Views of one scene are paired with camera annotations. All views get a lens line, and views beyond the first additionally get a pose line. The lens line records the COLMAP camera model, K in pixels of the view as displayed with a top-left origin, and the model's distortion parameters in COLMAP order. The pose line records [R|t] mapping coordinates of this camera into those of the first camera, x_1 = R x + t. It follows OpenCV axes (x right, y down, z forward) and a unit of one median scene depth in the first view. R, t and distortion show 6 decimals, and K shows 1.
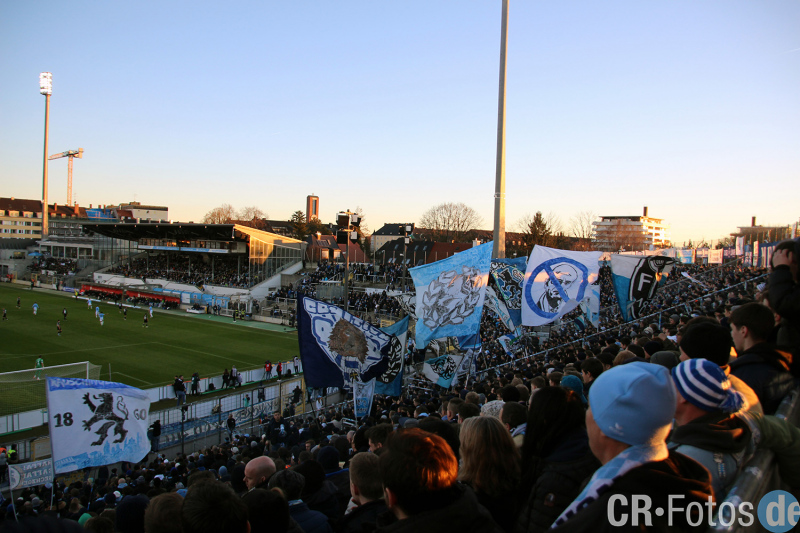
lens RADIAL K [[594.9, 0, 400.0], [0, 594.9, 266.5], [0, 0, 1]] dist [-0.131889, 0.076164]
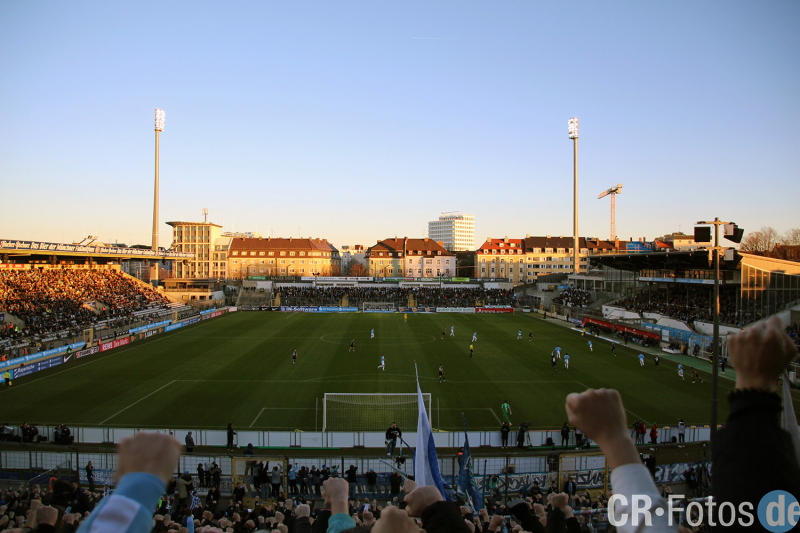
lens RADIAL K [[594.9, 0, 400.0], [0, 594.9, 266.5], [0, 0, 1]] dist [-0.131889, 0.076164]
pose [[0.582594, -0.033790, -0.812061, 0.096307], [-0.012867, 0.998627, -0.050784, -0.000314], [0.812662, 0.040035, 0.581359, 0.128230]]
